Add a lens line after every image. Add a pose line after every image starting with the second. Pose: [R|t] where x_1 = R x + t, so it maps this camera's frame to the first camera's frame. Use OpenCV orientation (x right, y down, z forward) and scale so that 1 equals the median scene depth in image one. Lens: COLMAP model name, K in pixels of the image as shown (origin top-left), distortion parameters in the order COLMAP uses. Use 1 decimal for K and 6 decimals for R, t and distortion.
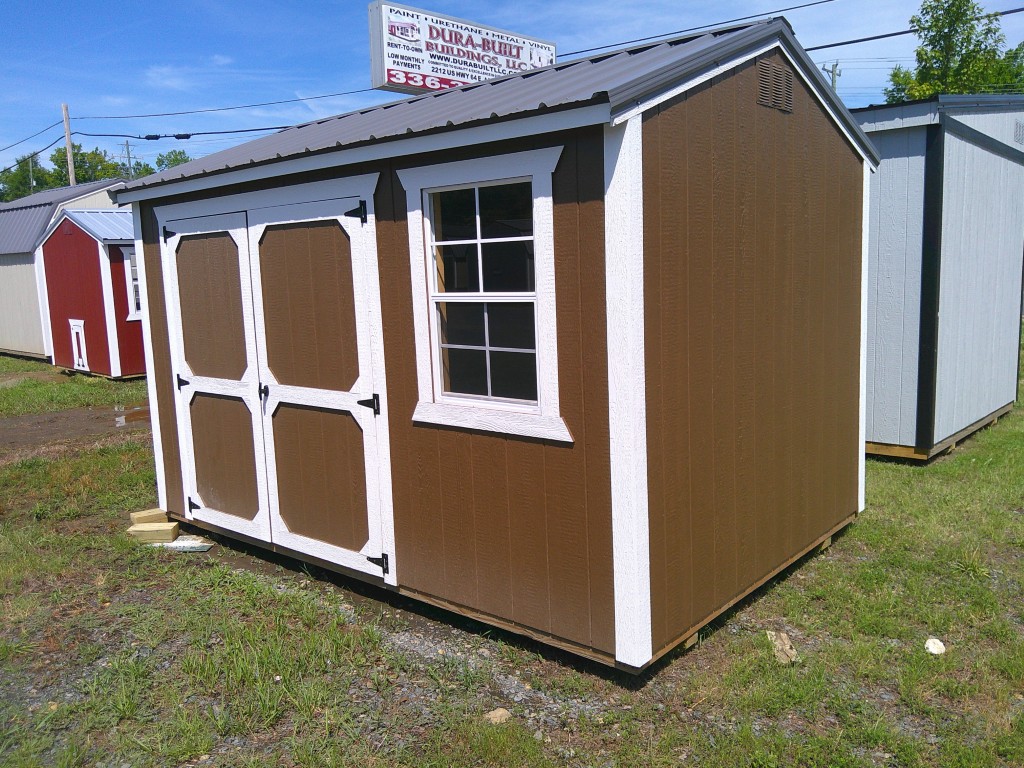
lens RADIAL K [[835.7, 0, 512.0], [0, 835.7, 384.0], [0, 0, 1]] dist [0.278644, -0.678987]
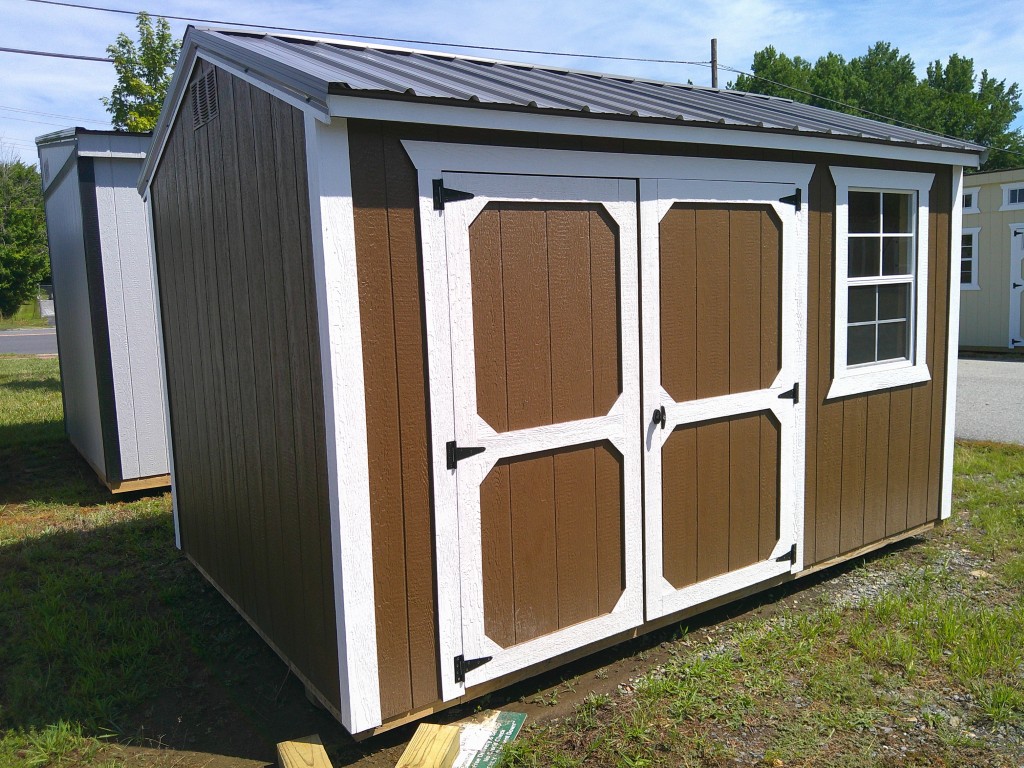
lens RADIAL K [[828.9, 0, 512.0], [0, 828.9, 384.0], [0, 0, 1]] dist [0.102767, -0.161178]
pose [[0.233233, -0.095685, 0.967702, -1.188712], [0.161631, 0.985119, 0.058452, -0.098080], [-0.958894, 0.142778, 0.245228, 1.074587]]
